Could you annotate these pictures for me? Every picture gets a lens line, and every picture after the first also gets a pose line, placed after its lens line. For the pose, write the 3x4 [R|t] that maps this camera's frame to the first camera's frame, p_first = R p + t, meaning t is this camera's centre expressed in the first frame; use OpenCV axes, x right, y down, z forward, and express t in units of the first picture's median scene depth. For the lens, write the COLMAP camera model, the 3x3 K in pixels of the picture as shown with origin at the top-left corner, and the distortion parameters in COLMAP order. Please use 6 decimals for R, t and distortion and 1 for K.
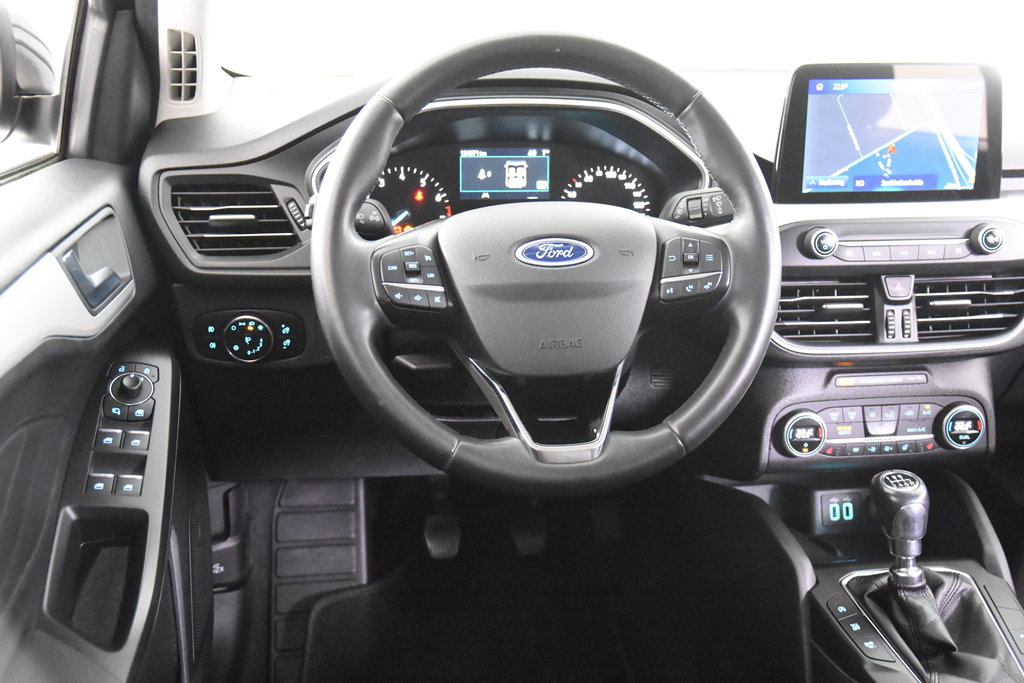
lens RADIAL K [[1124.4, 0, 504.6], [0, 1124.4, 336.4], [0, 0, 1]] dist [0.005608, 0.000000]
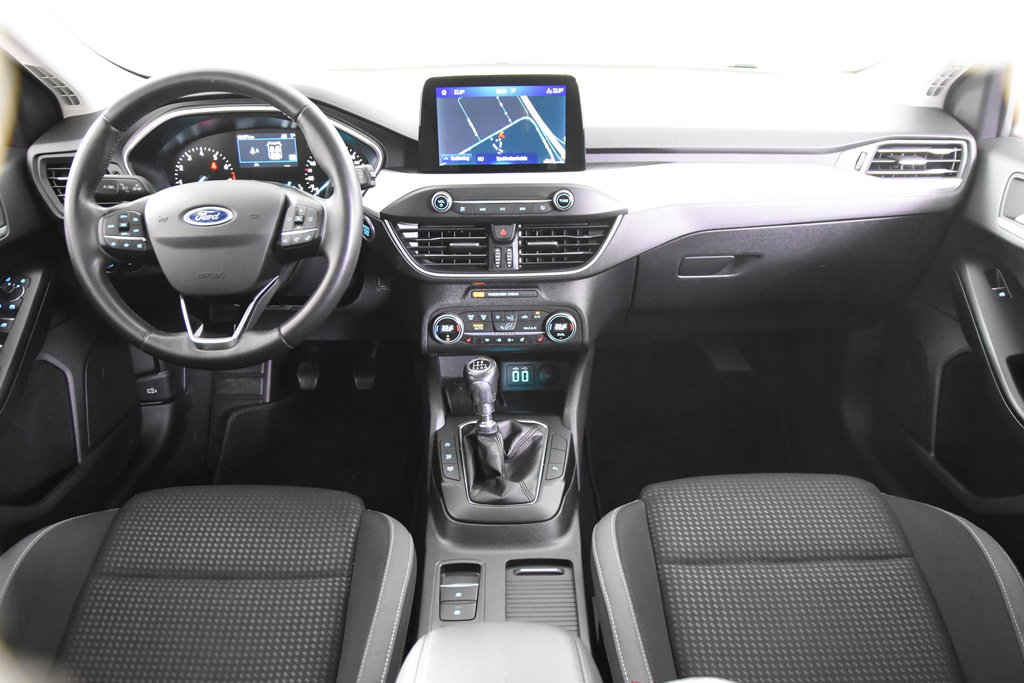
lens RADIAL K [[776.8, 0, 508.5], [0, 776.8, 341.3], [0, 0, 1]] dist [-0.104336, 0.082536]
pose [[0.988666, 0.040821, -0.144475, 0.505575], [-0.016447, 0.985982, 0.166039, -0.071070], [0.149228, -0.161781, 0.975478, 0.000971]]
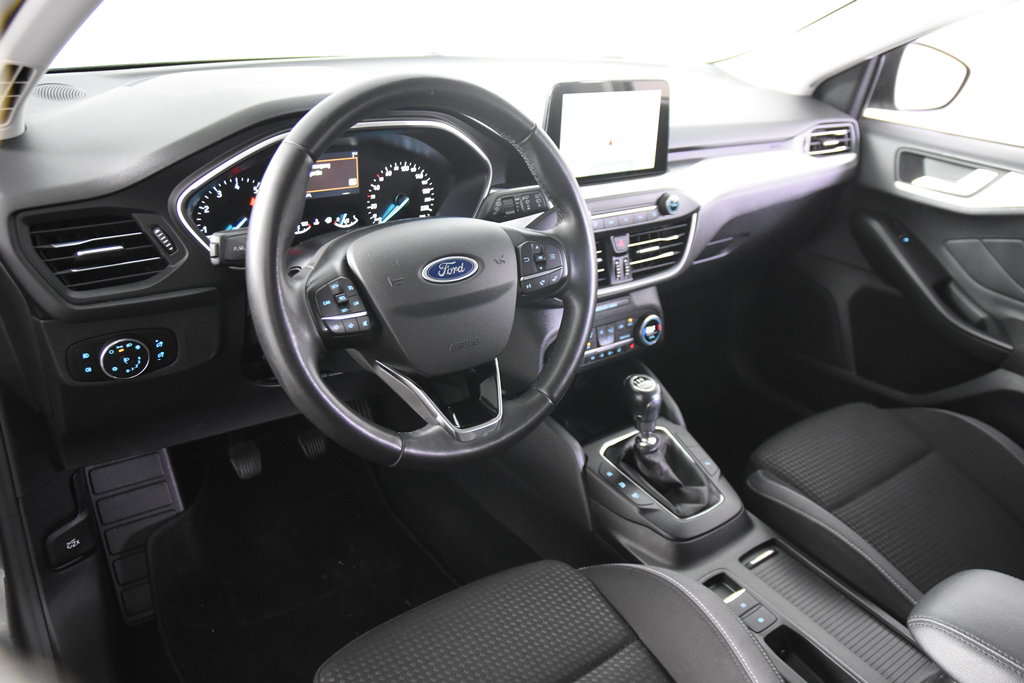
lens RADIAL K [[823.6, 0, 509.6], [0, 823.6, 348.2], [0, 0, 1]] dist [-0.055137, 0.018019]
pose [[0.873496, -0.165008, 0.458014, -0.259934], [0.073362, 0.974679, 0.211234, -0.142353], [-0.481272, -0.150911, 0.863483, 0.162831]]
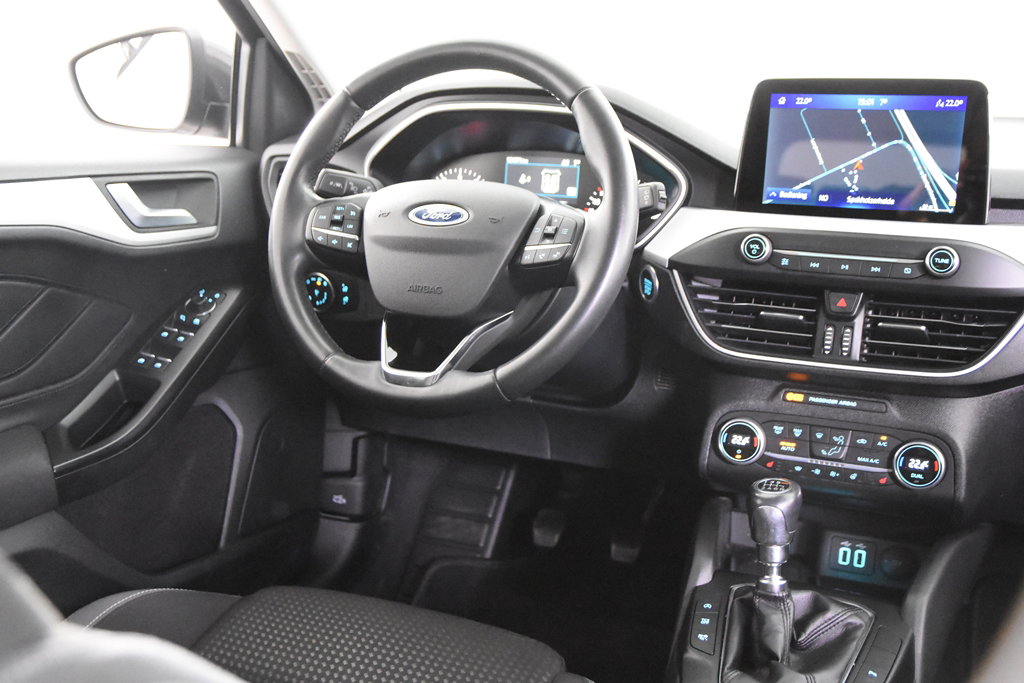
lens RADIAL K [[1124.4, 0, 506.5], [0, 1124.4, 343.4], [0, 0, 1]] dist [0.005608, 0.000000]
pose [[0.855887, 0.116664, -0.503832, 0.595037], [-0.166879, 0.984412, -0.055544, 0.093518], [0.489498, 0.131618, 0.862014, 0.019198]]
